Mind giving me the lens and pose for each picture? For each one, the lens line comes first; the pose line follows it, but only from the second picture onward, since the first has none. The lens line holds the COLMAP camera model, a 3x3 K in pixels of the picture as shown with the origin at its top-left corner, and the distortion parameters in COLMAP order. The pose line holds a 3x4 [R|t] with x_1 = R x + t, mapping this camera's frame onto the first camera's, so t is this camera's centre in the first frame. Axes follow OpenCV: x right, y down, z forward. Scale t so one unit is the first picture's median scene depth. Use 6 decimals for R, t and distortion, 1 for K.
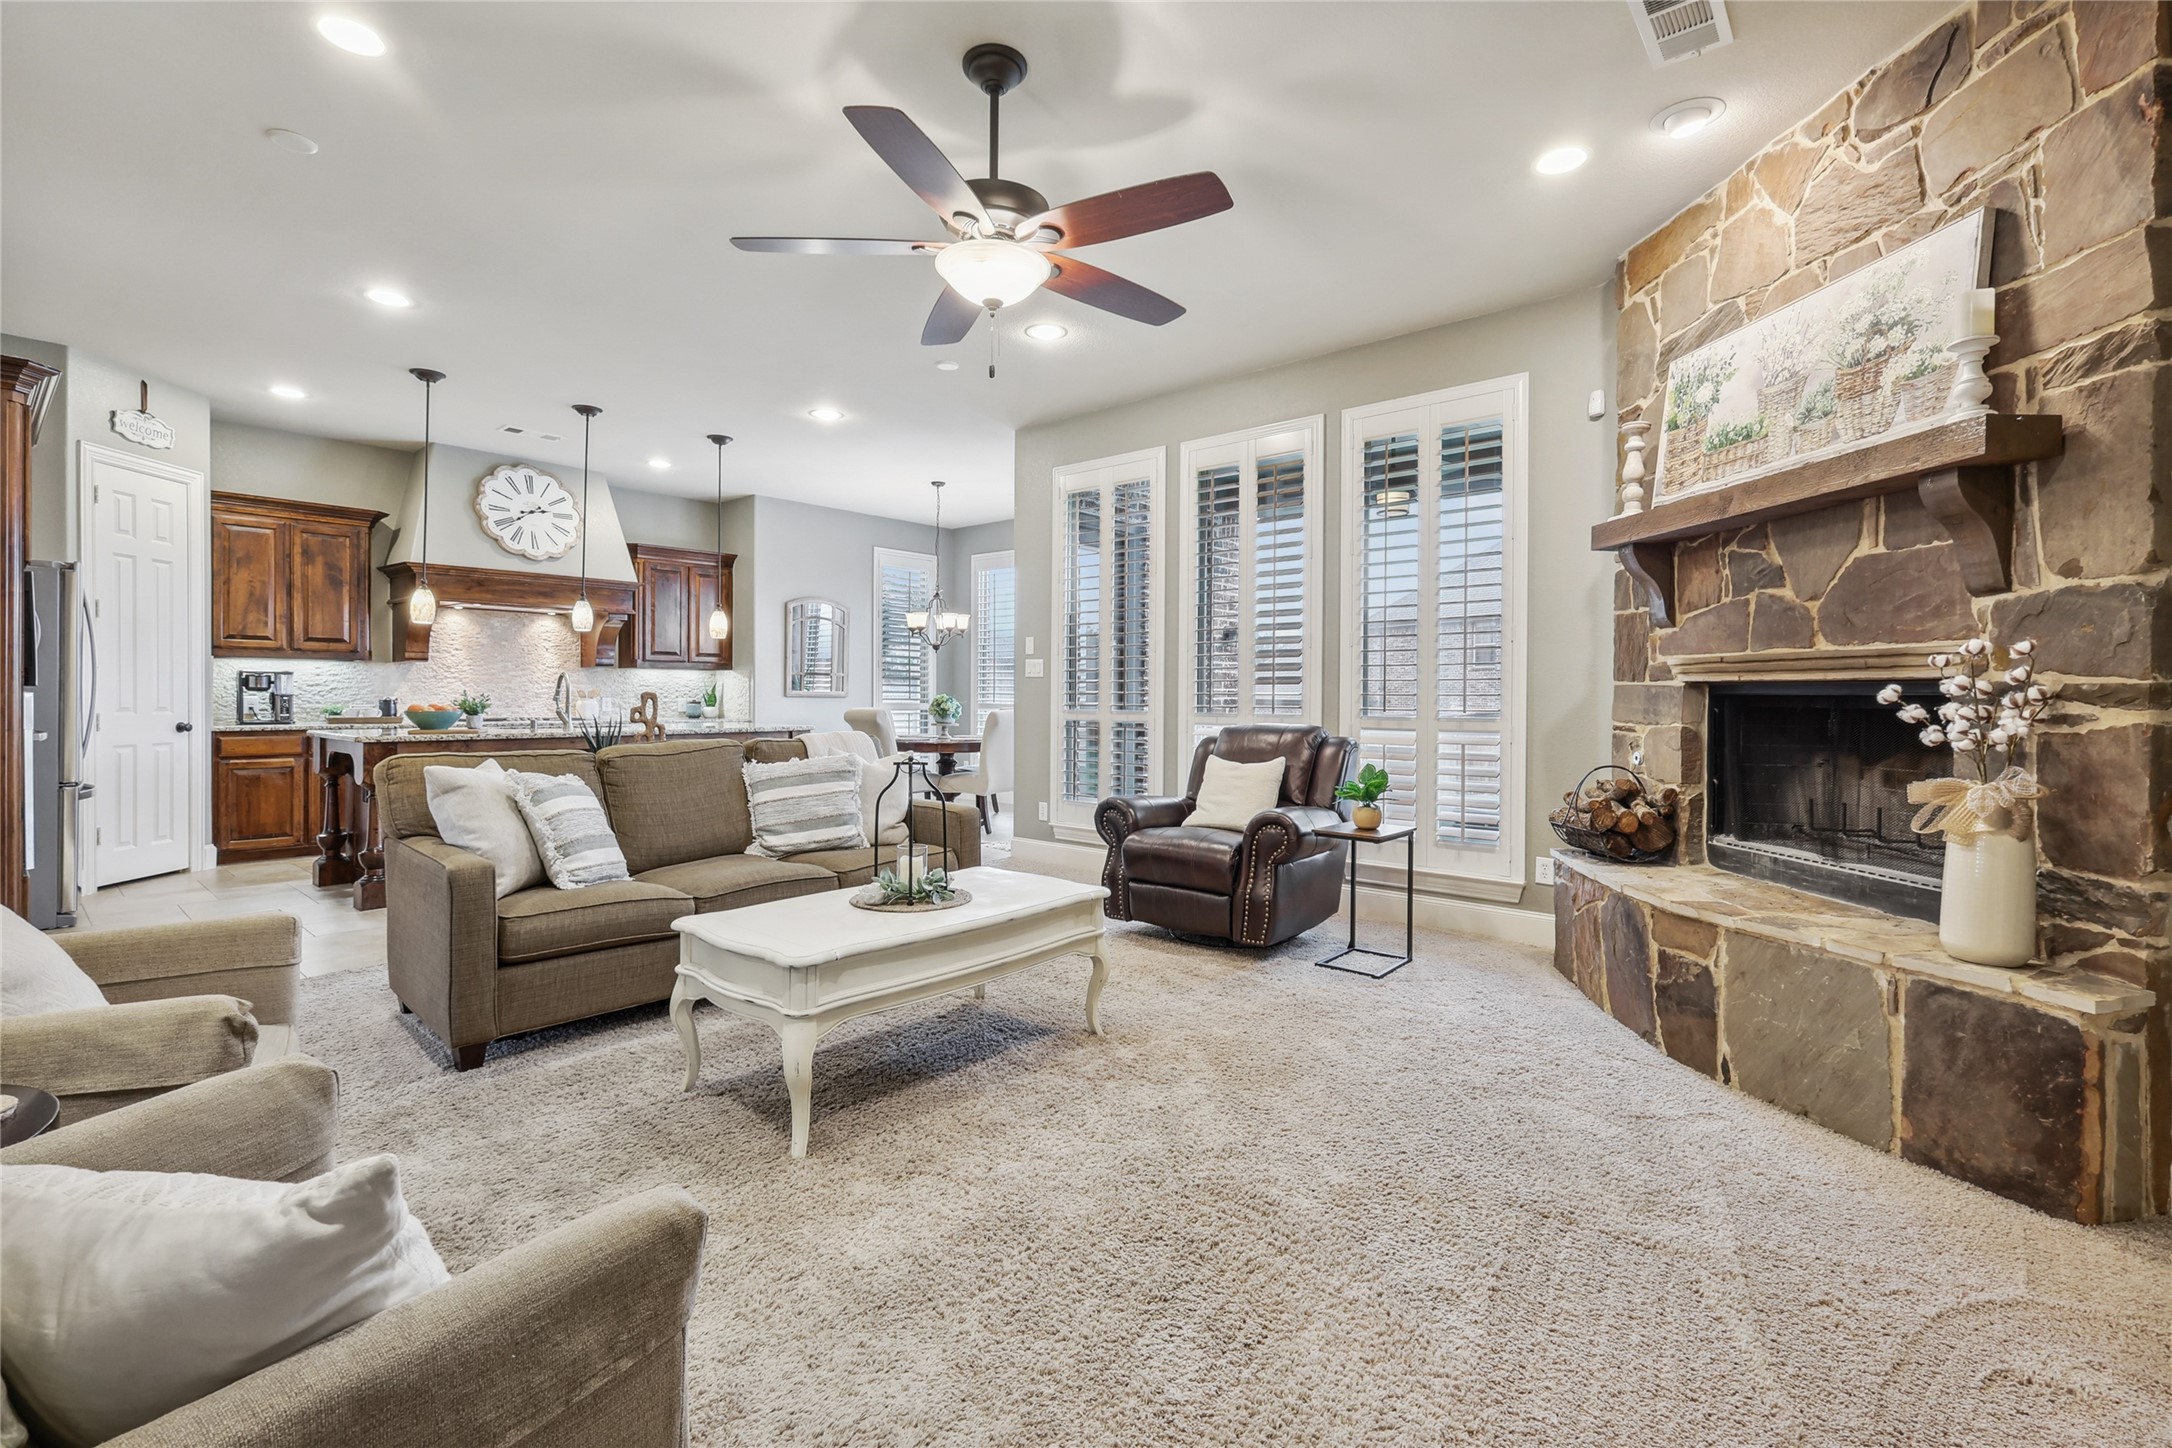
lens RADIAL K [[976.3, 0, 1116.6], [0, 976.3, 699.7], [0, 0, 1]] dist [-0.000925, 0.001054]
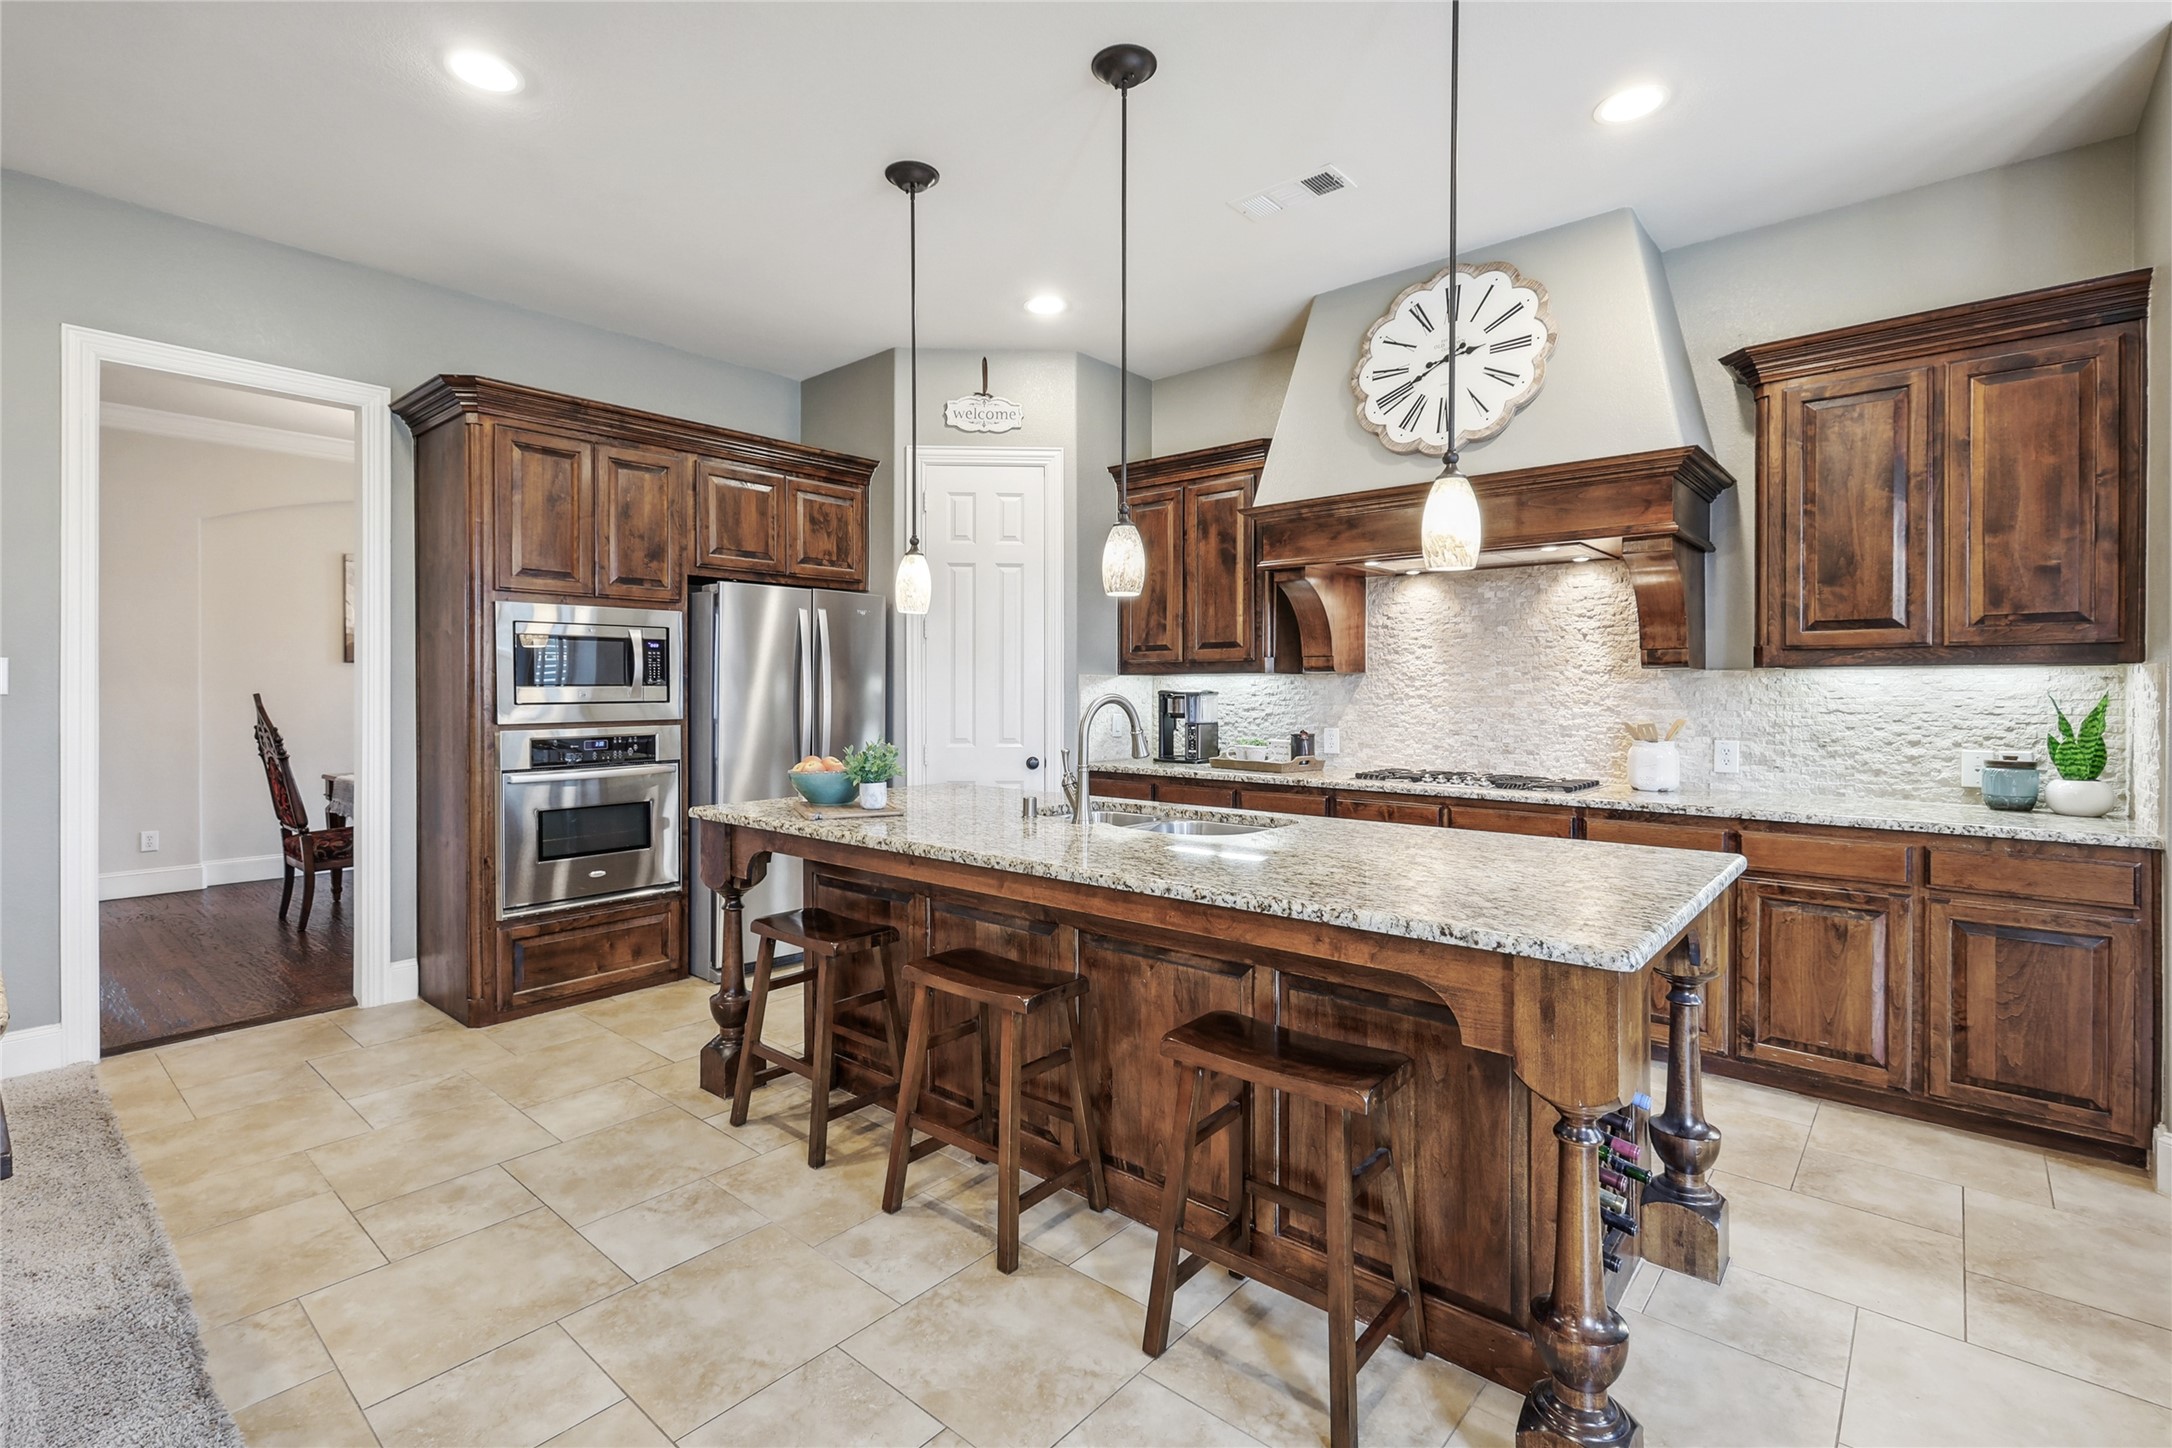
lens RADIAL K [[976.3, 0, 1053.0], [0, 976.3, 695.1], [0, 0, 1]] dist [-0.000925, 0.001054]
pose [[-0.029043, -0.002546, -0.999575, -0.118175], [-0.006926, 0.999973, -0.002346, -0.023678], [0.999554, 0.006855, -0.029060, 0.912347]]
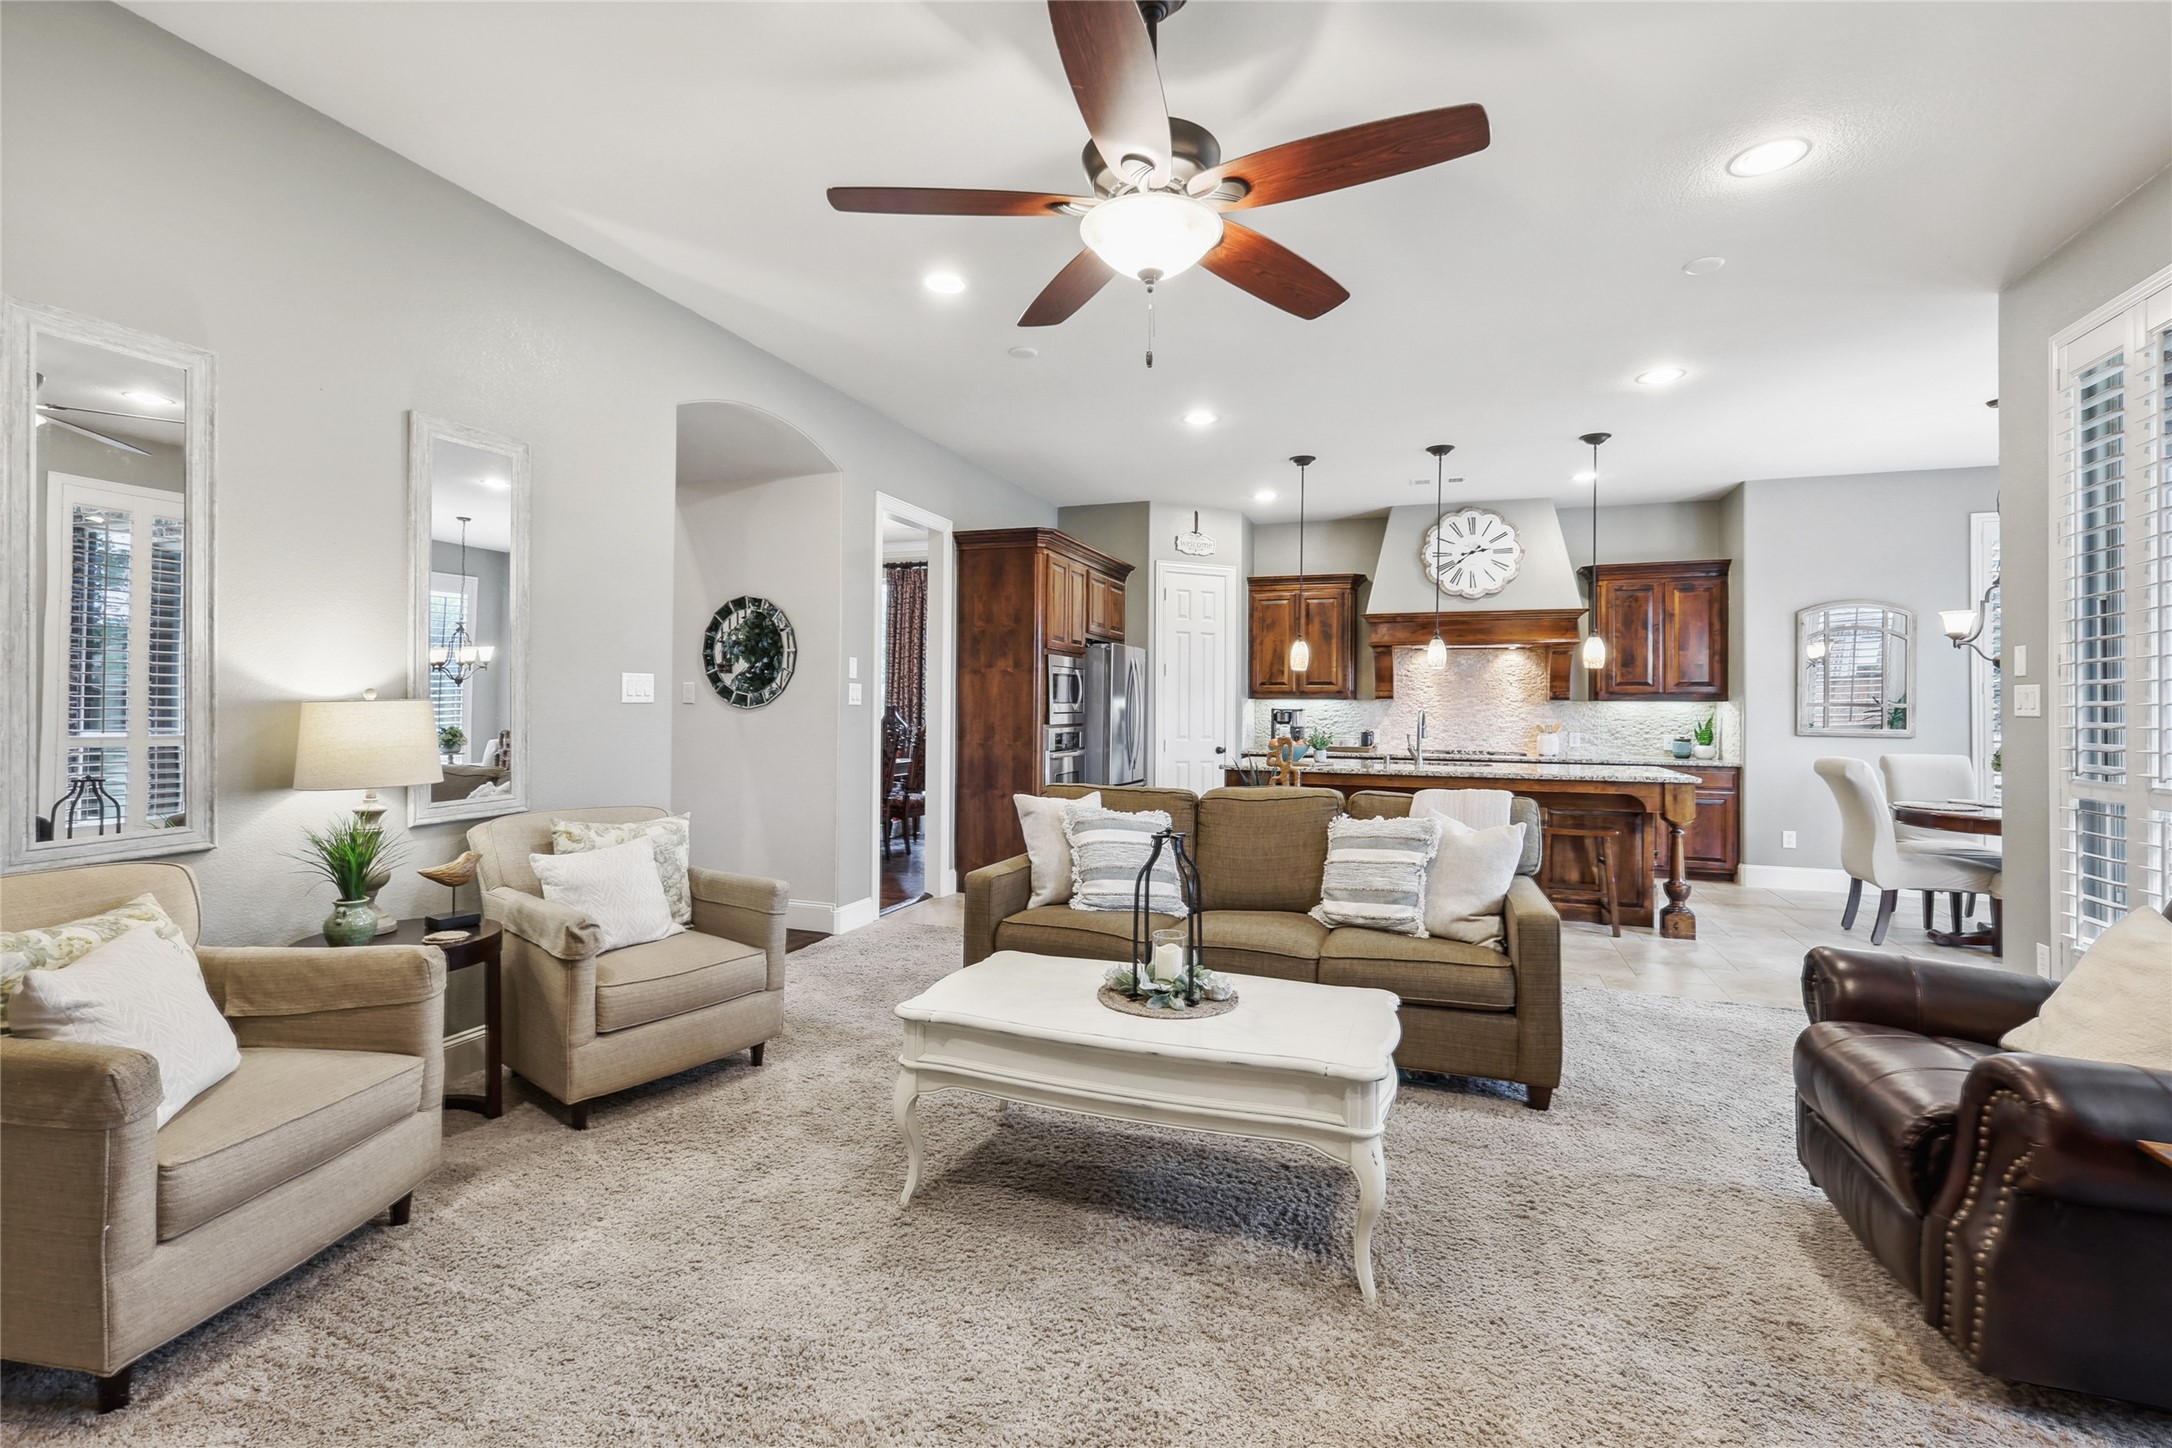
lens RADIAL K [[976.3, 0, 1057.8], [0, 976.3, 691.4], [0, 0, 1]] dist [-0.000925, 0.001054]
pose [[0.334887, -0.018865, -0.942070, 0.247697], [-0.011724, 0.999639, -0.024186, -0.017192], [0.942186, 0.019144, 0.334544, 0.274403]]
